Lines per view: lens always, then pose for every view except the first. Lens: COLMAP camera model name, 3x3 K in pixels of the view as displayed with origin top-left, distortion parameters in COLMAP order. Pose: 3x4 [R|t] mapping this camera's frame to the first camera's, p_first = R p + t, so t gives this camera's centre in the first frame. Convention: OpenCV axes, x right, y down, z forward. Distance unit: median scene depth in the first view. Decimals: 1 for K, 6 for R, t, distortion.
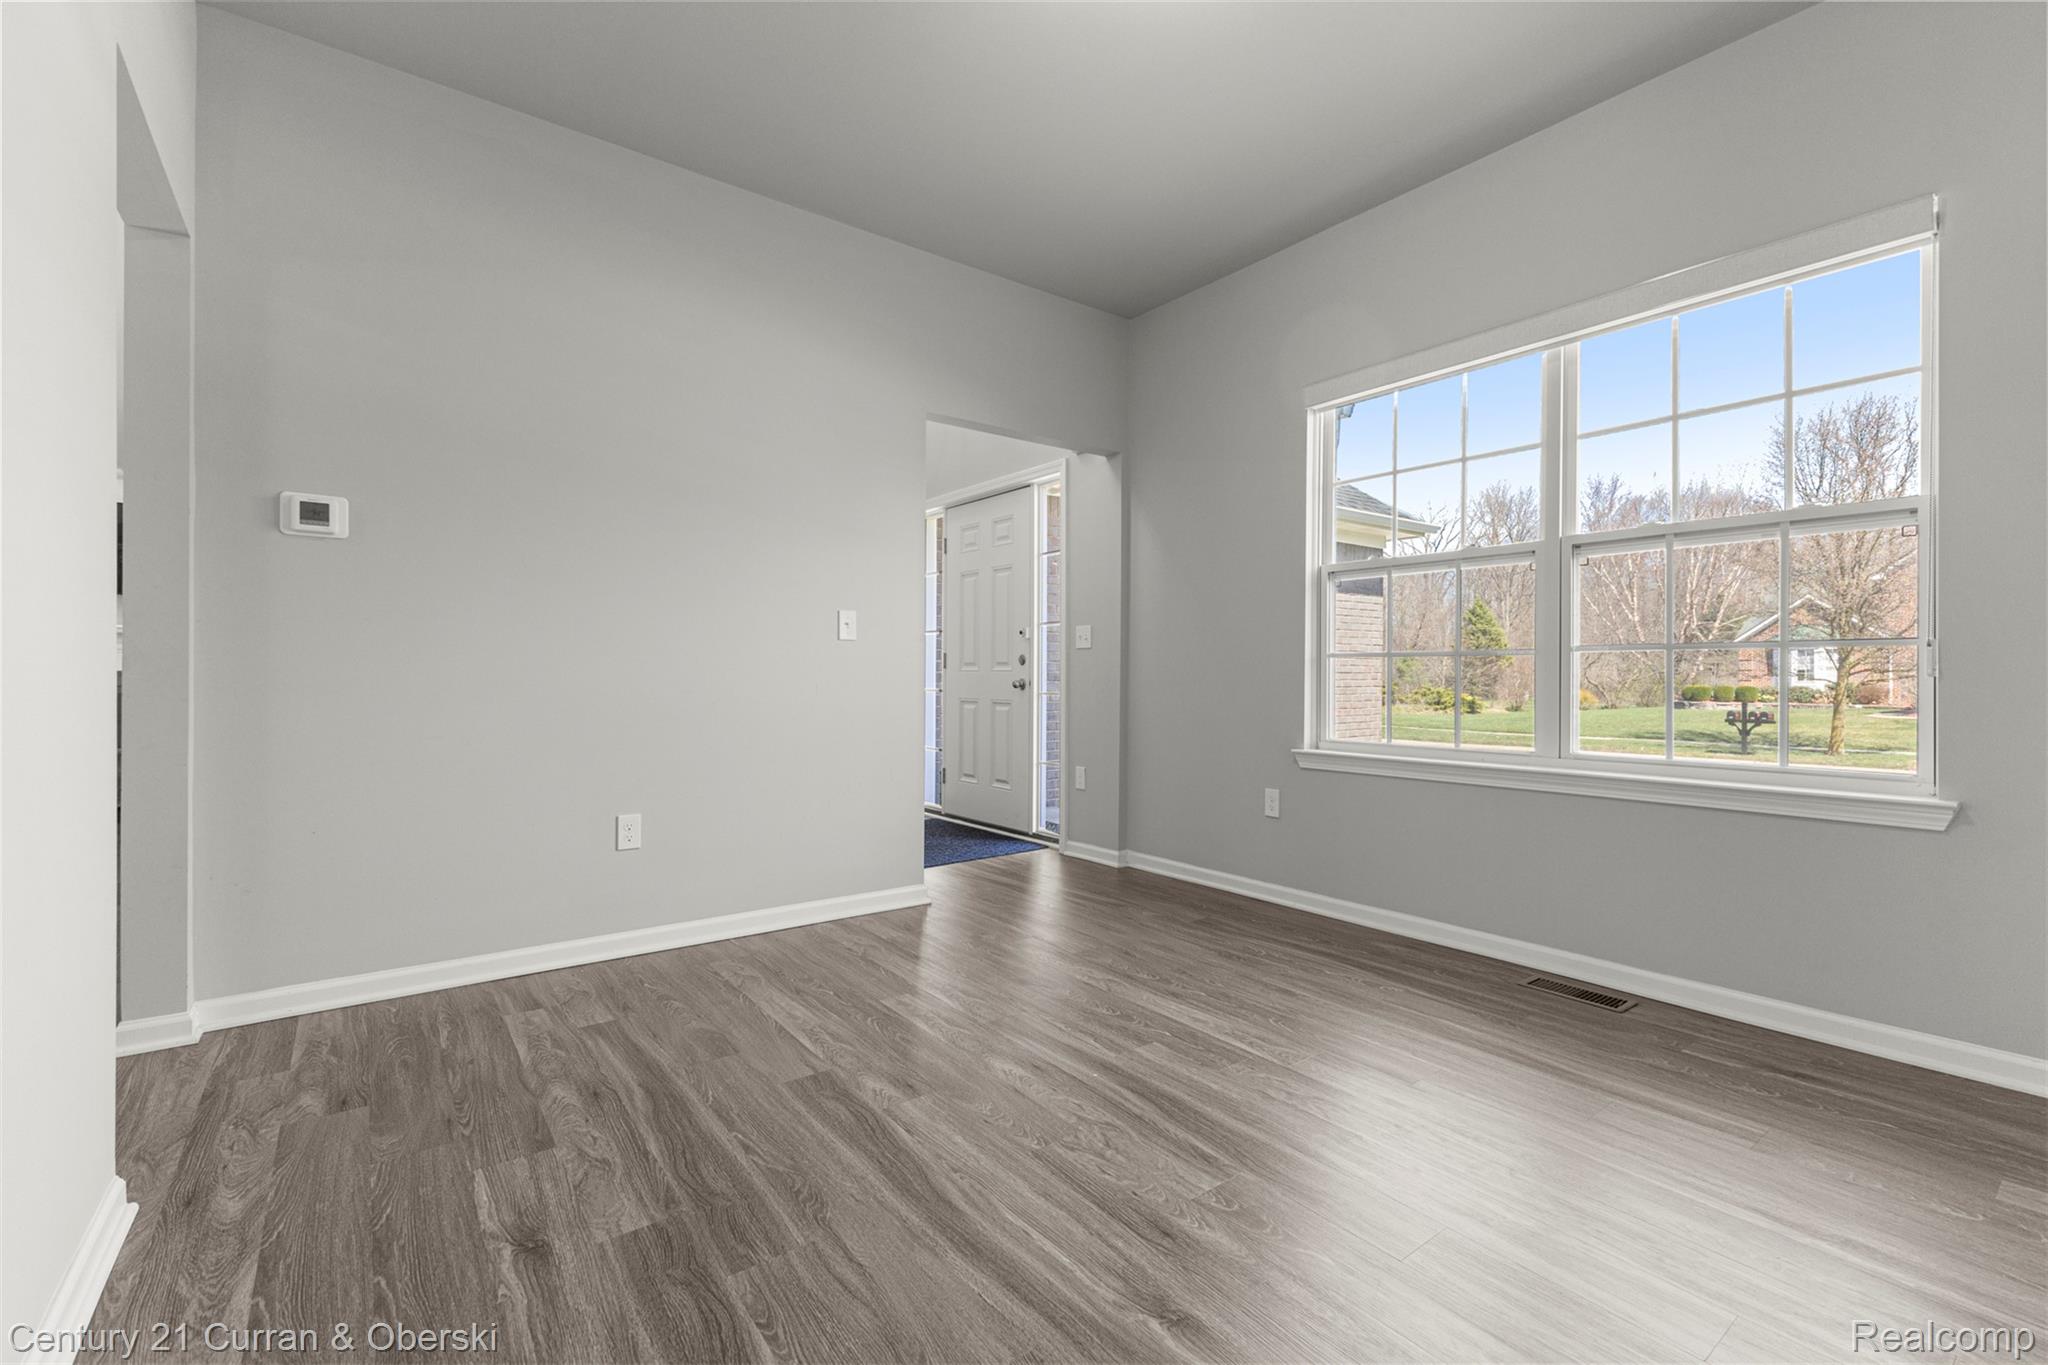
lens RADIAL K [[881.0, 0, 1036.3], [0, 881.0, 683.3], [0, 0, 1]] dist [0.011014, -0.000725]
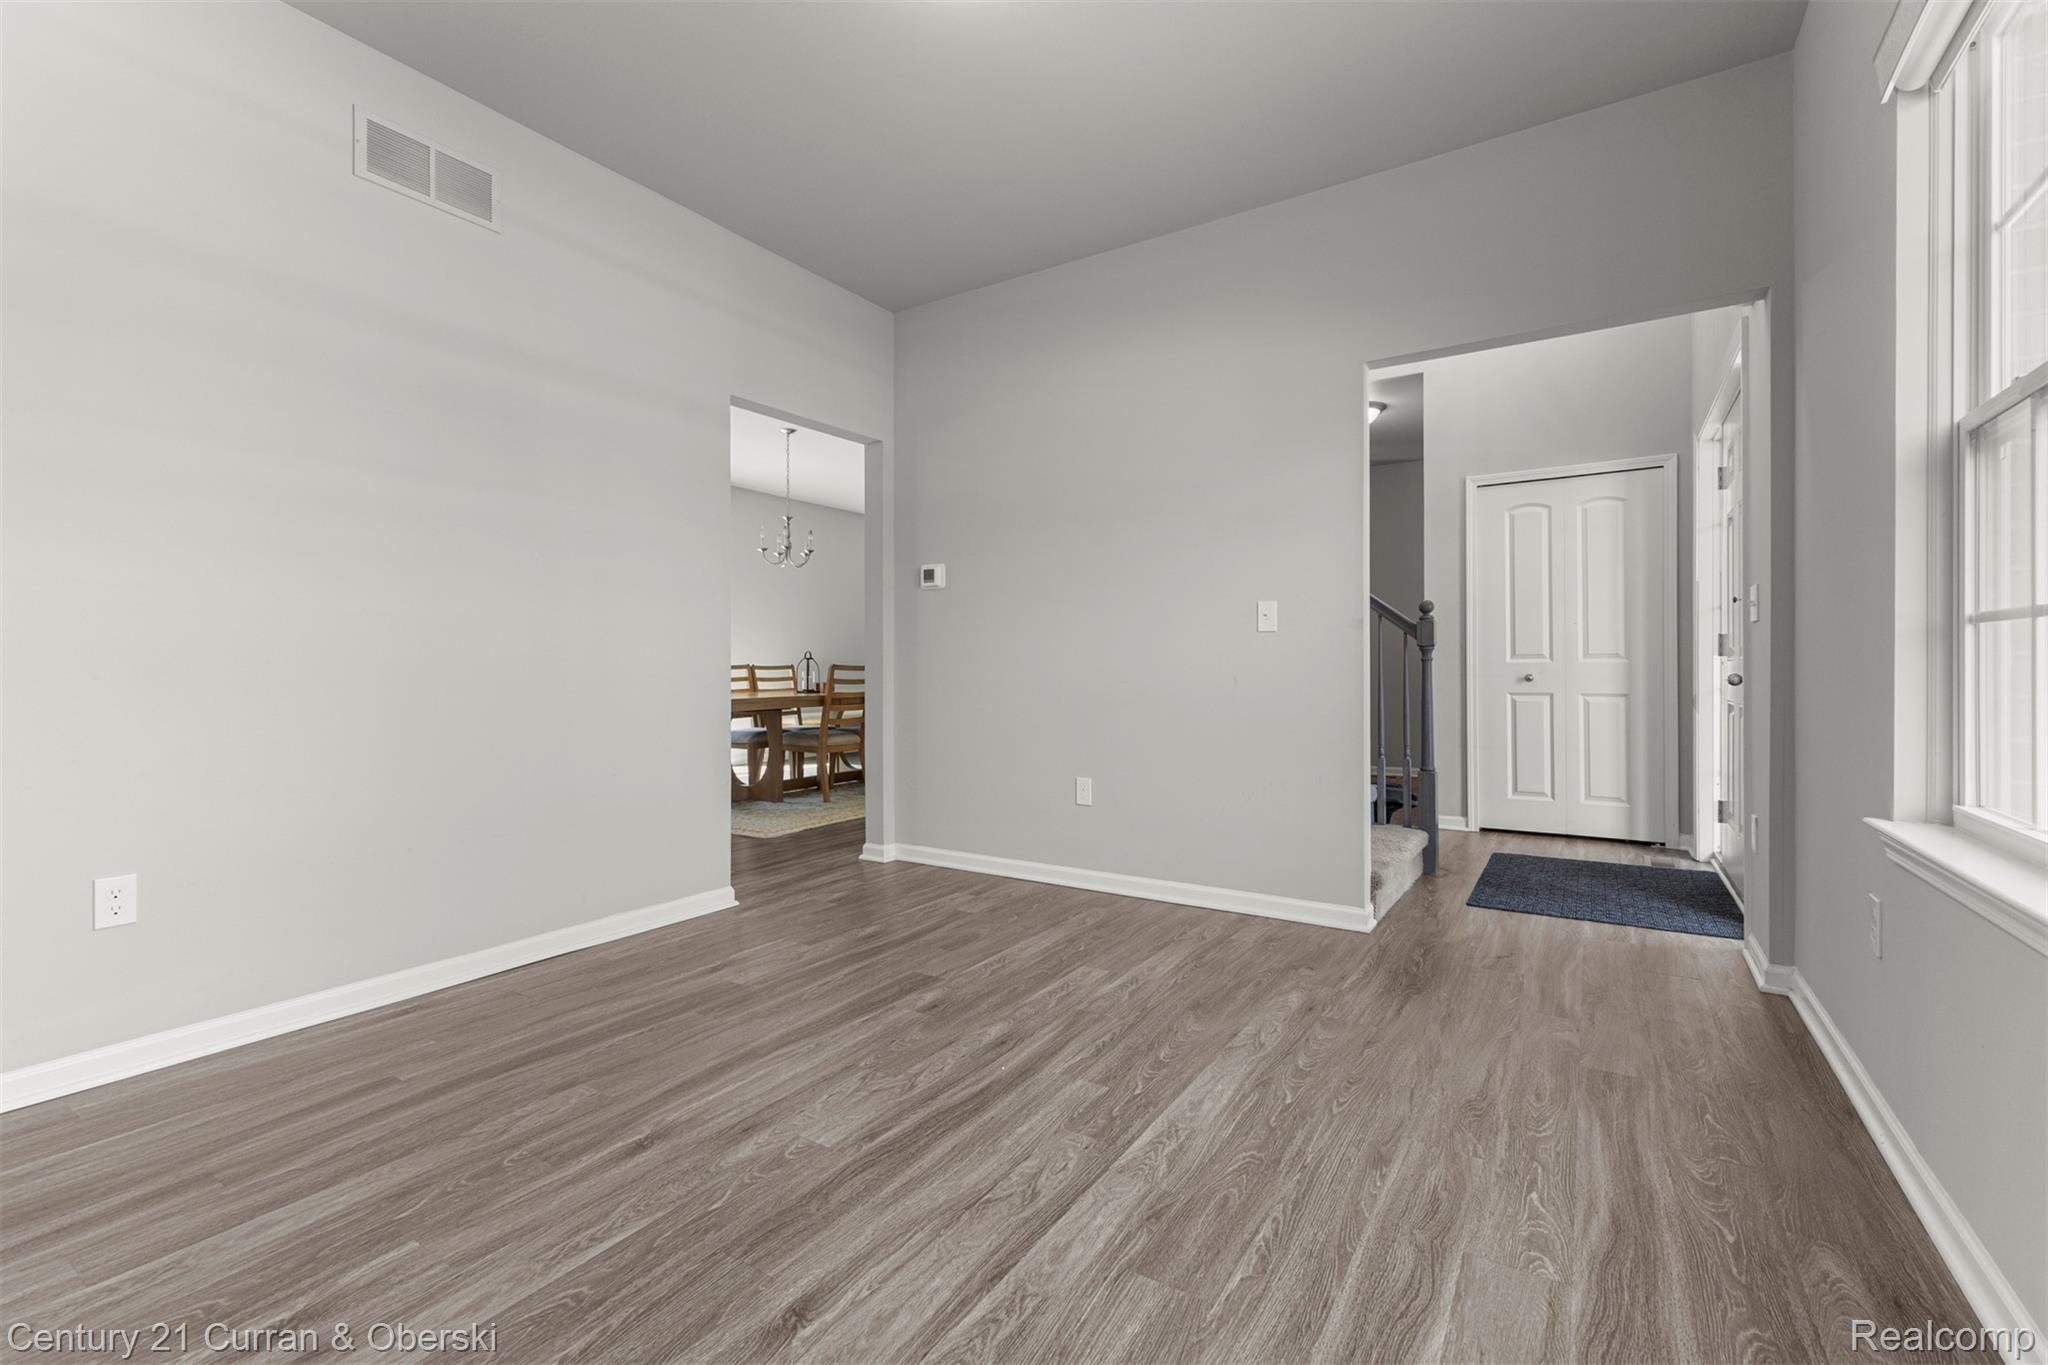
lens RADIAL K [[881.0, 0, 994.8], [0, 881.0, 659.8], [0, 0, 1]] dist [0.011014, -0.000725]
pose [[0.330690, -0.012076, -0.943662, 0.843353], [-0.004842, 0.999883, -0.014492, -0.003327], [0.943727, 0.009362, 0.330593, 0.546780]]
